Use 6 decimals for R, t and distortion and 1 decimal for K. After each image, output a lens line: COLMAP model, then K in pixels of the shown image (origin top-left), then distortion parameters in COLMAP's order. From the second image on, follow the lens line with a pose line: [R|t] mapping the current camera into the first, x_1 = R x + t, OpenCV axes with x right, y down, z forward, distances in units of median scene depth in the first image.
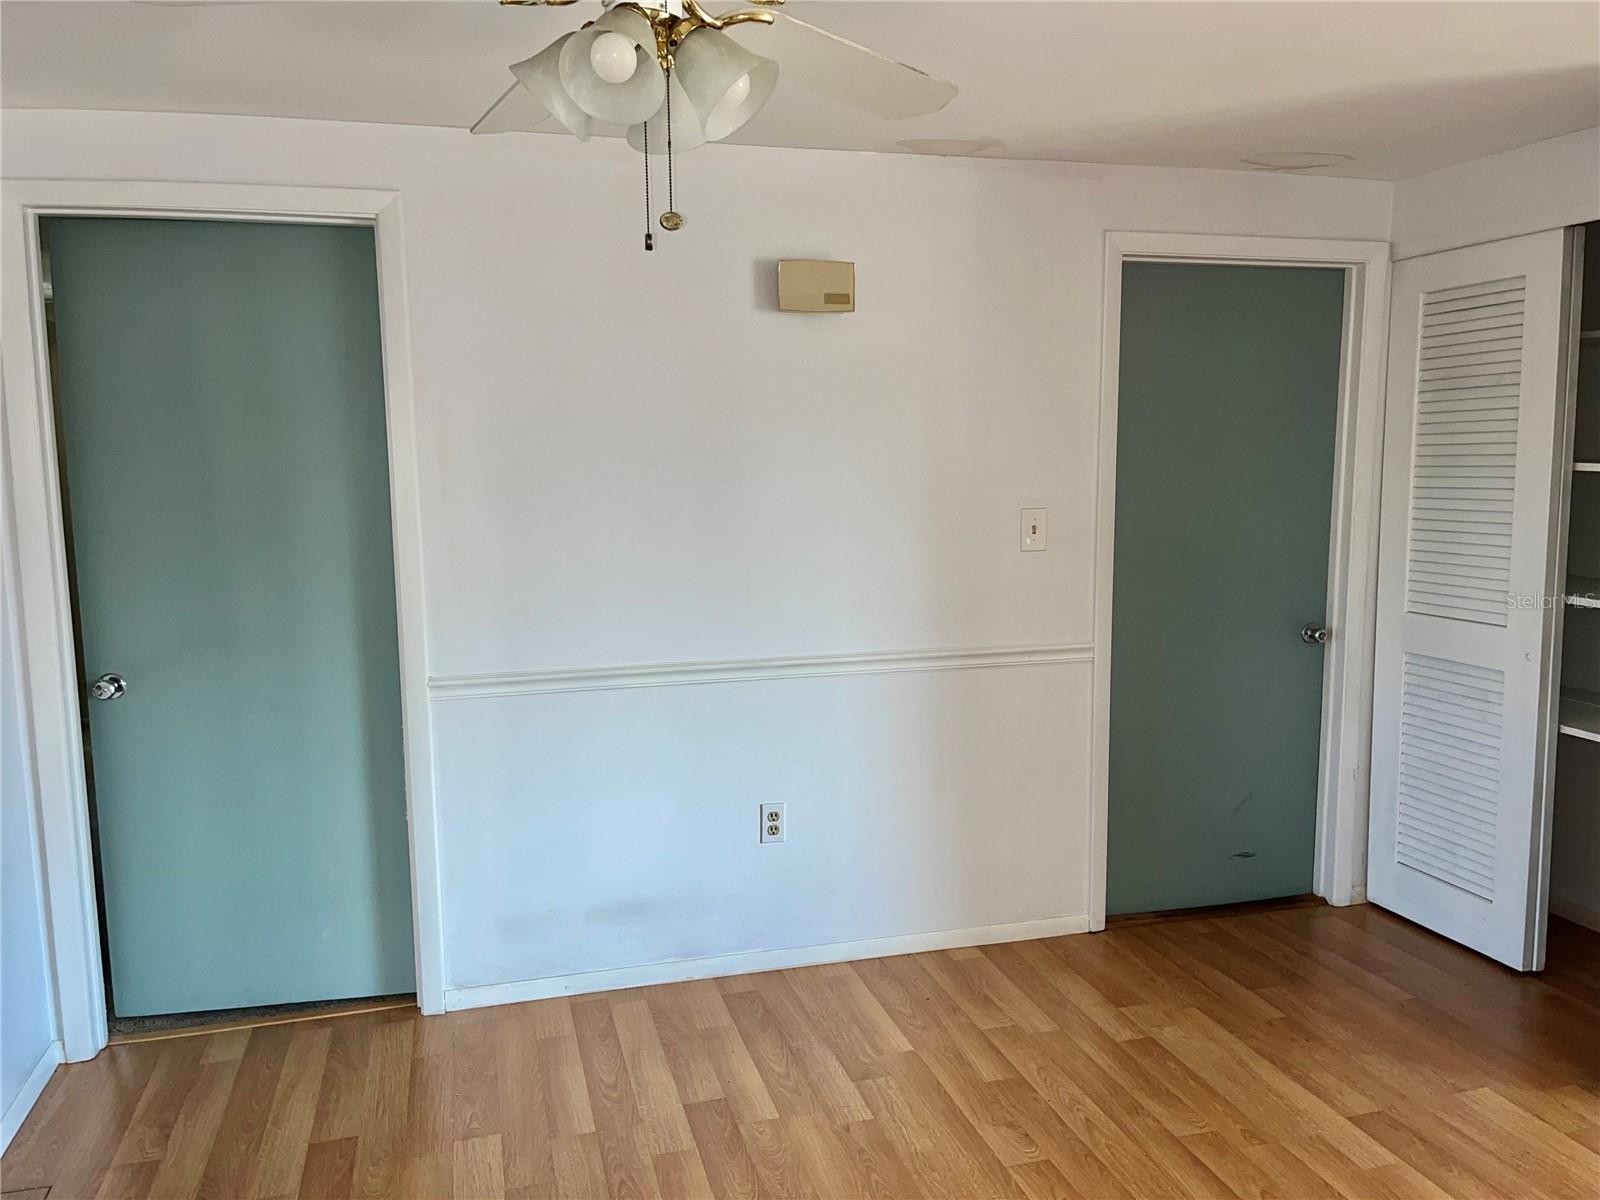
lens RADIAL K [[1218.9, 0, 787.5], [0, 1218.9, 603.7], [0, 0, 1]] dist [0.046050, -0.025829]
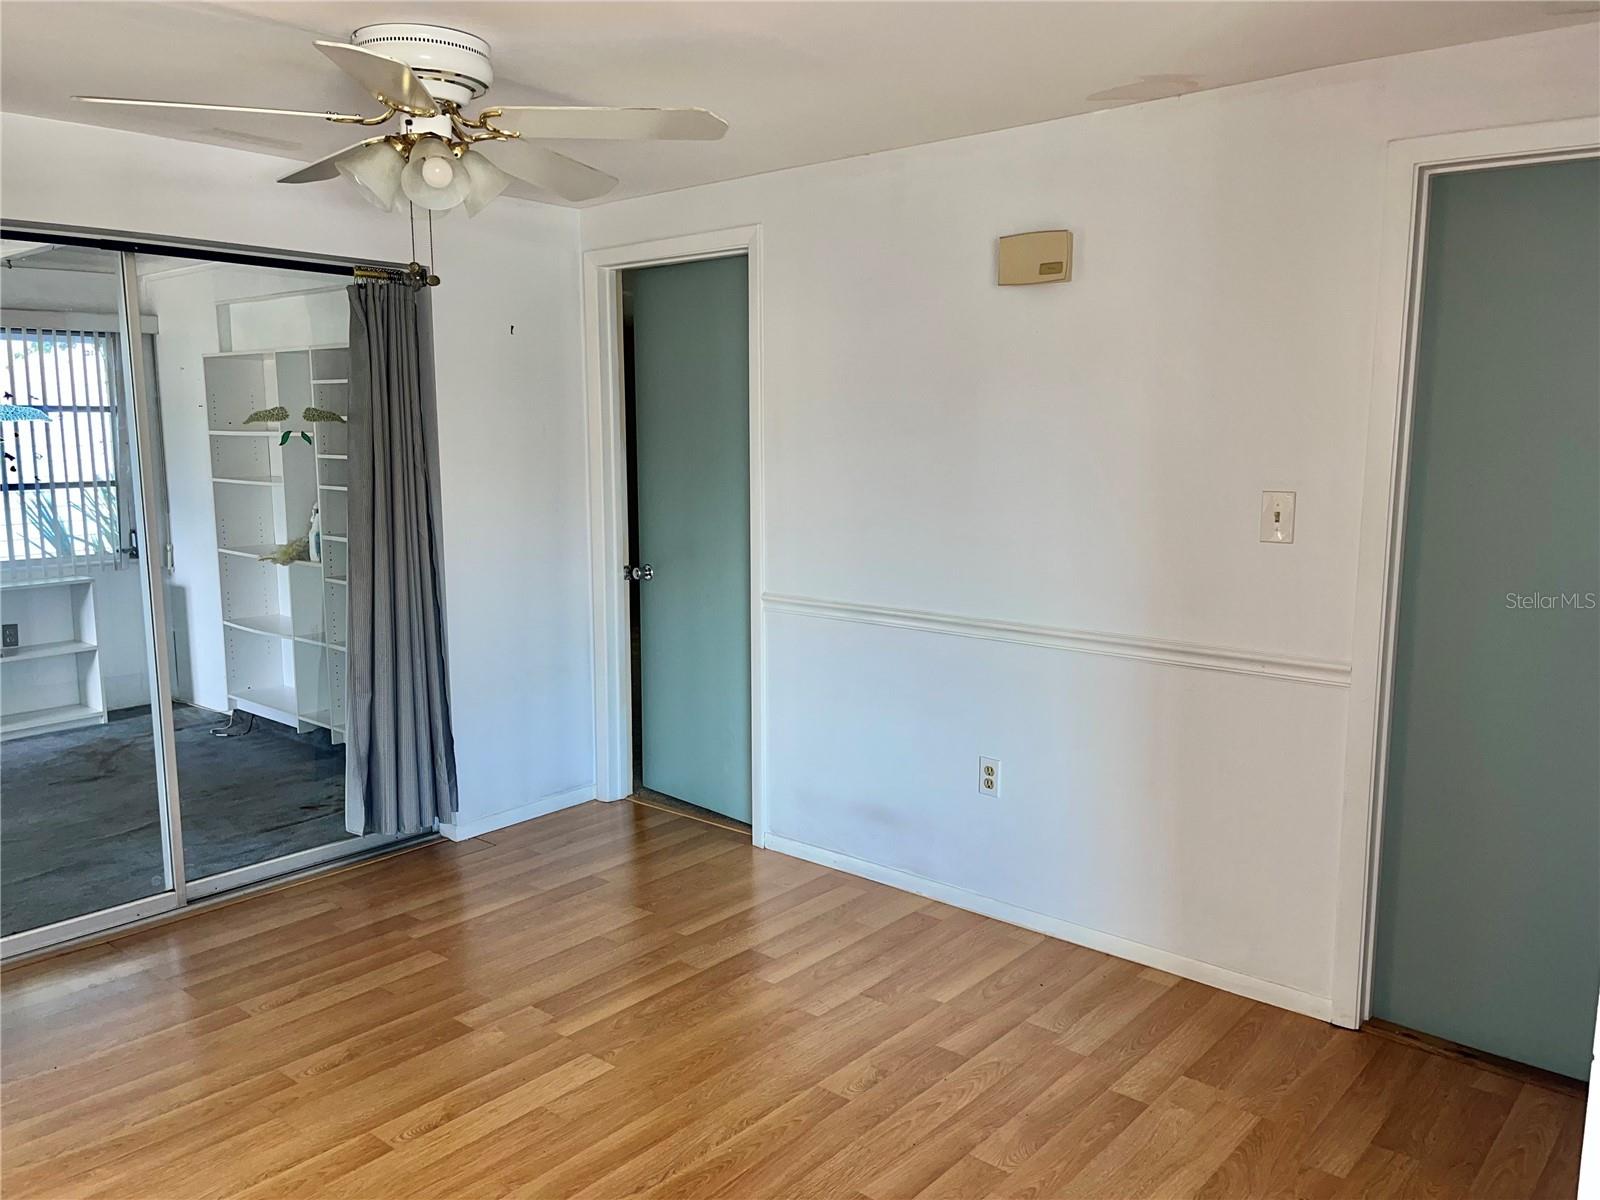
lens RADIAL K [[1218.9, 0, 783.6], [0, 1218.9, 600.1], [0, 0, 1]] dist [0.046050, -0.025829]
pose [[0.557962, 0.129506, -0.819699, 0.769994], [-0.106143, 0.990772, 0.084283, -0.042885], [0.823050, 0.039979, 0.566560, 0.265967]]
